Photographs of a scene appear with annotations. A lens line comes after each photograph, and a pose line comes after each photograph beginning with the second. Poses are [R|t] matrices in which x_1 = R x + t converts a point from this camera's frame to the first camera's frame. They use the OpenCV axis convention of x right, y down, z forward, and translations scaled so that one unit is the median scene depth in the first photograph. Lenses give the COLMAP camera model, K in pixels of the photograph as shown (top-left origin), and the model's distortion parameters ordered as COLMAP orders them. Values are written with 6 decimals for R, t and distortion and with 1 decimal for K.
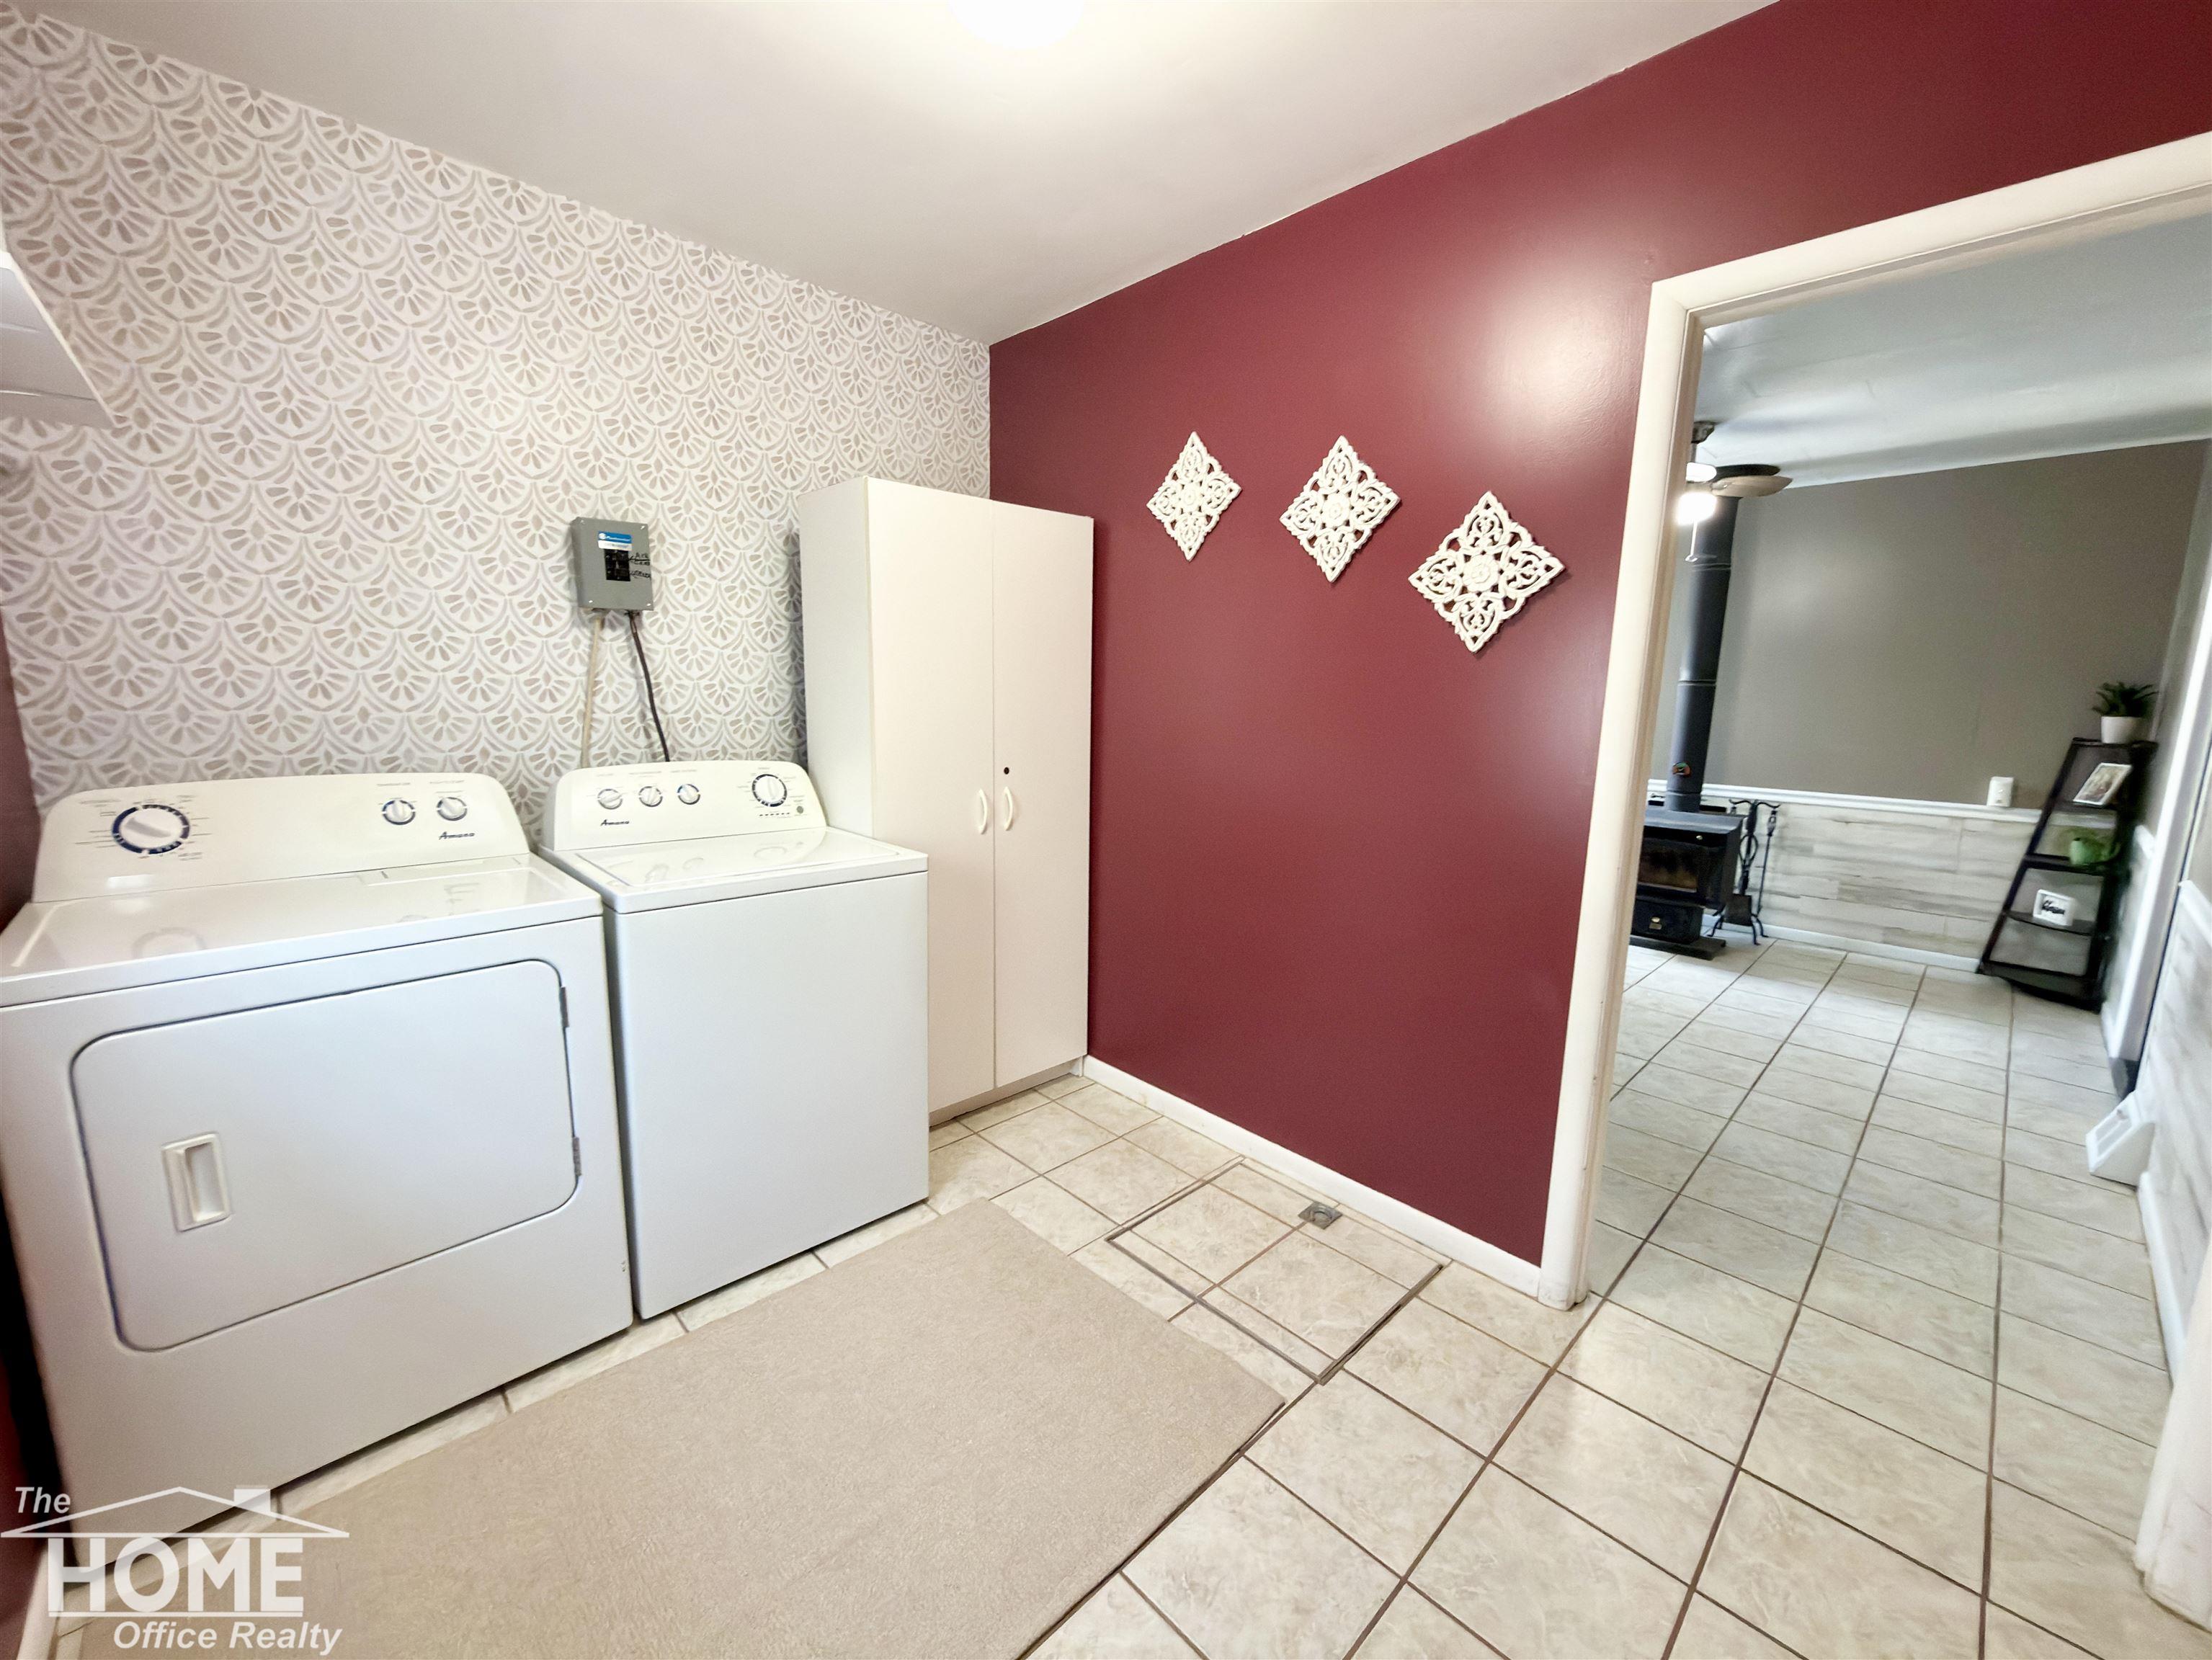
lens RADIAL K [[877.6, 0, 1114.2], [0, 877.6, 828.7], [0, 0, 1]] dist [-0.000504, 0.000136]
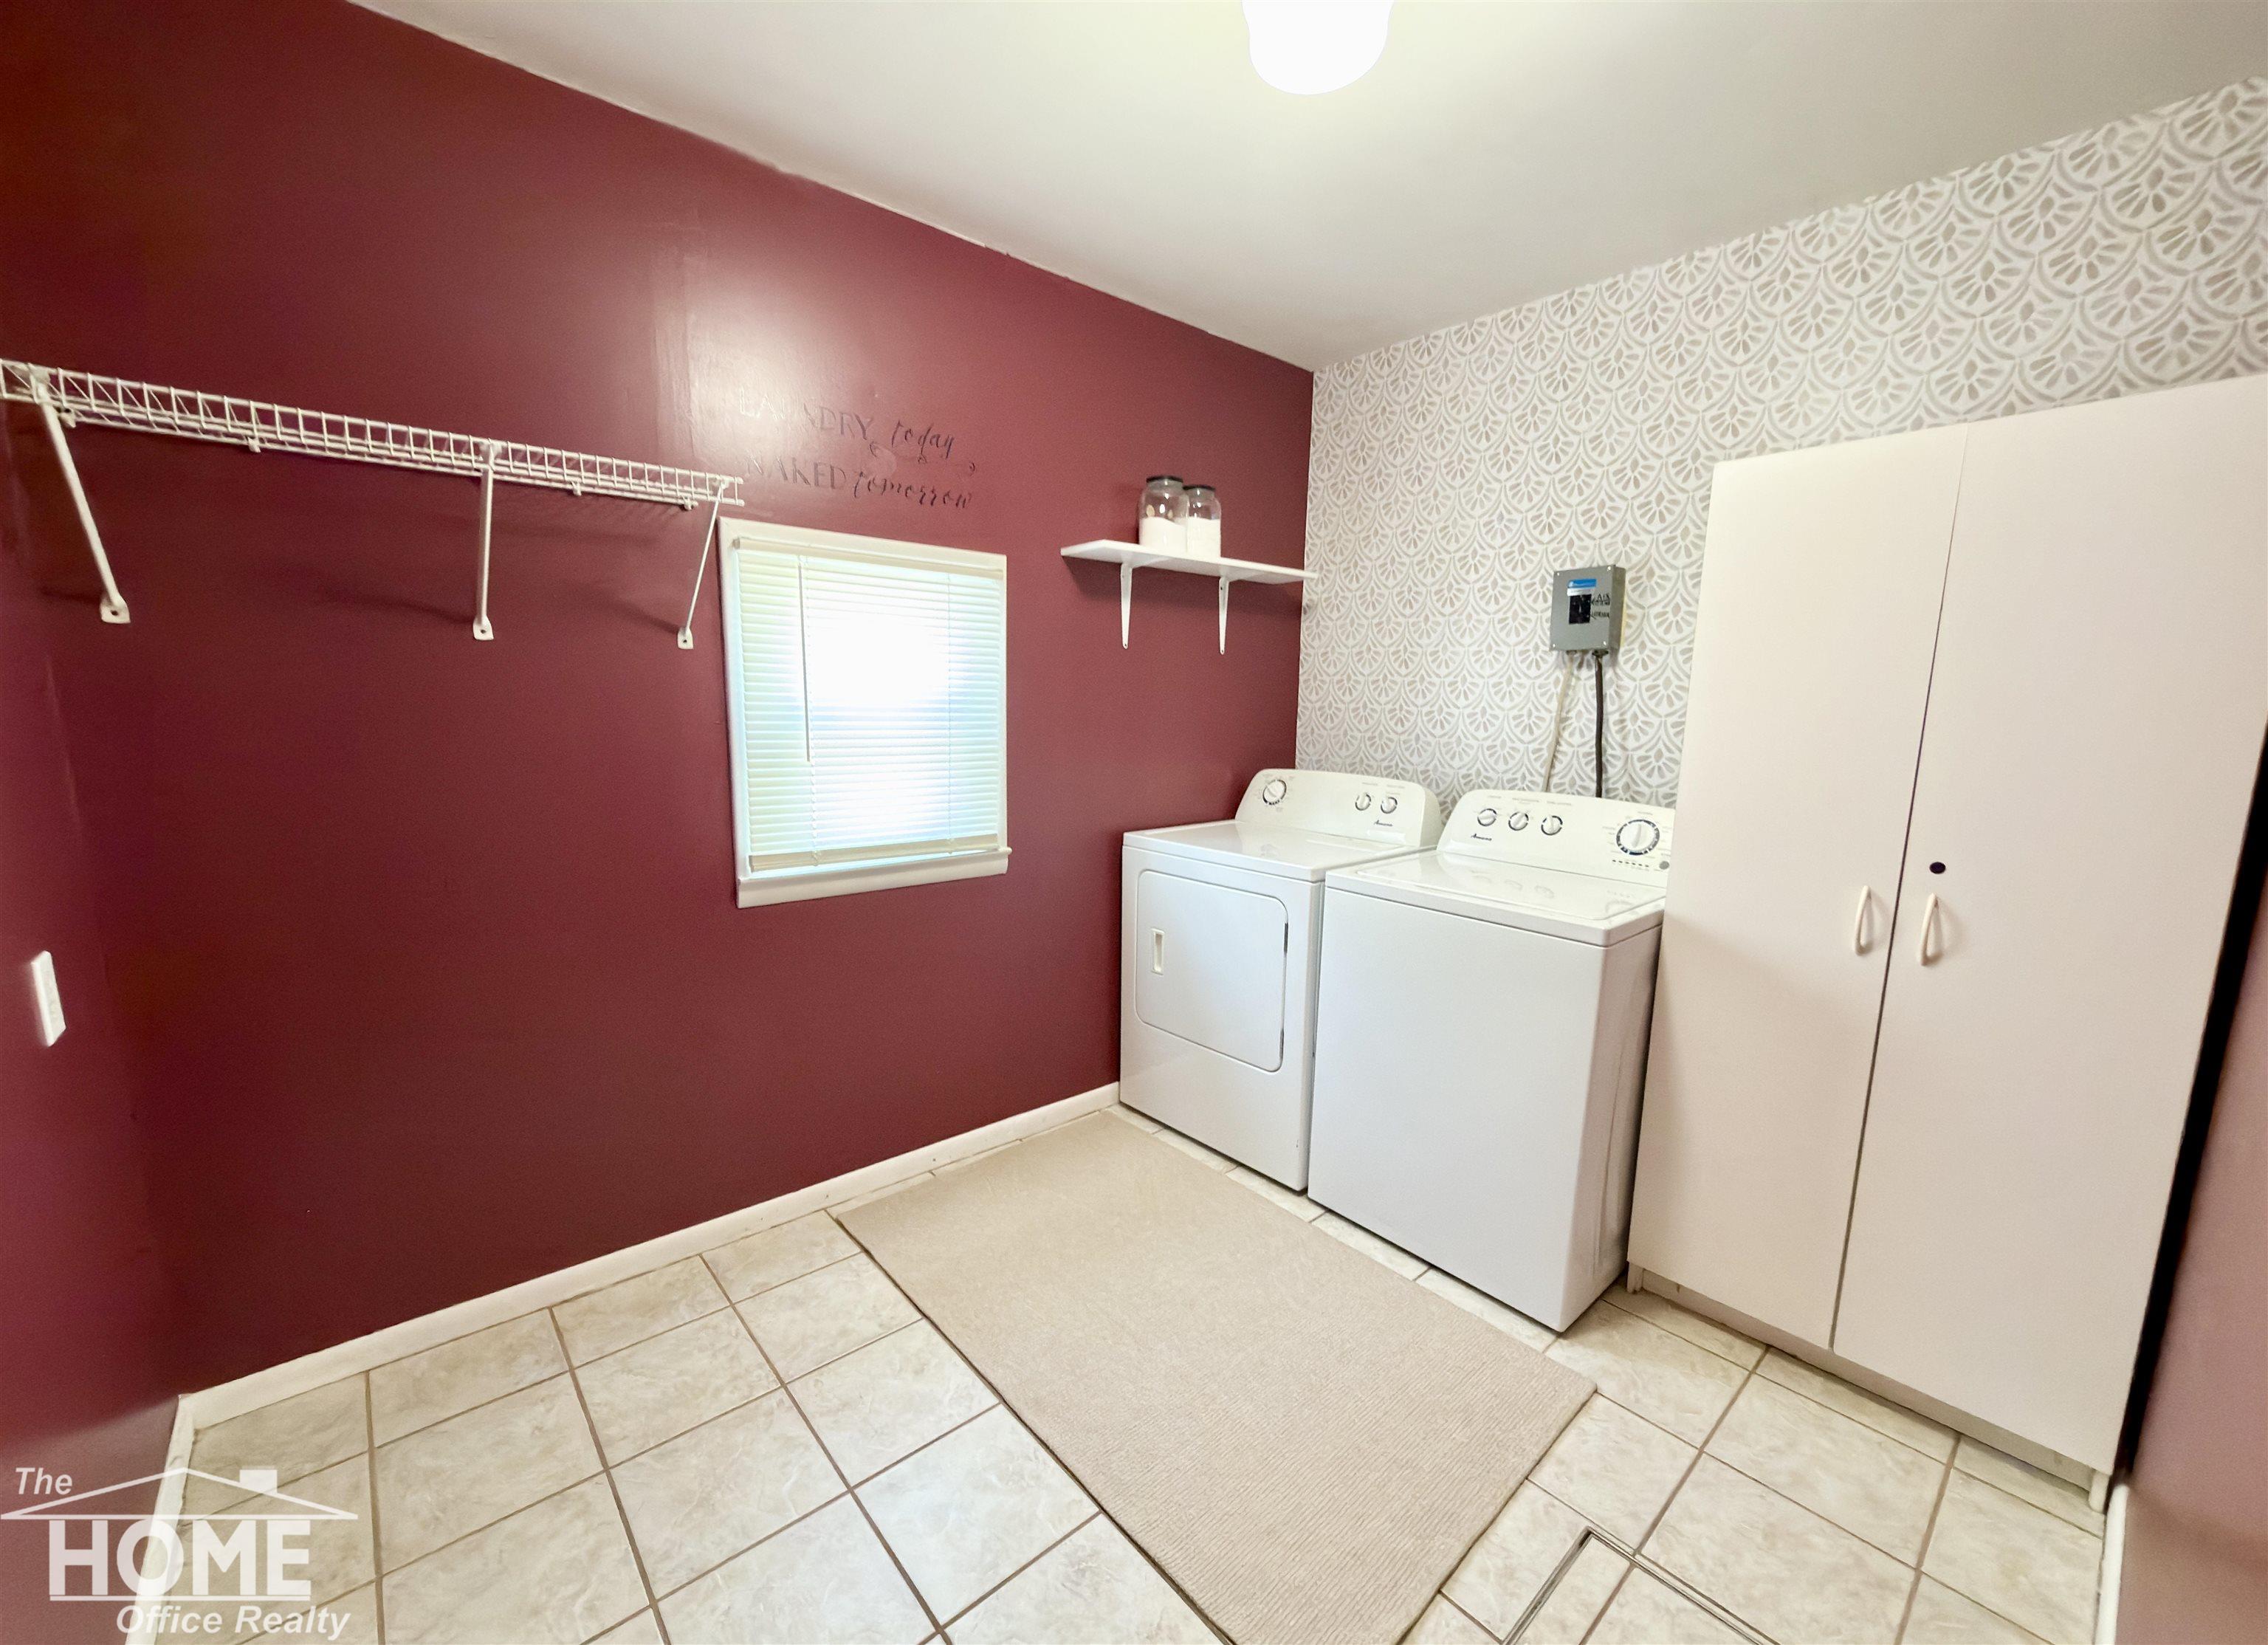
lens RADIAL K [[926.9, 0, 1149.2], [0, 926.9, 860.1], [0, 0, 1]] dist [-0.001220, 0.000260]
pose [[-0.053107, 0.150753, -0.987144, 0.749987], [-0.181208, 0.970672, 0.157987, -0.103271], [0.982010, 0.187268, -0.024232, 0.682387]]
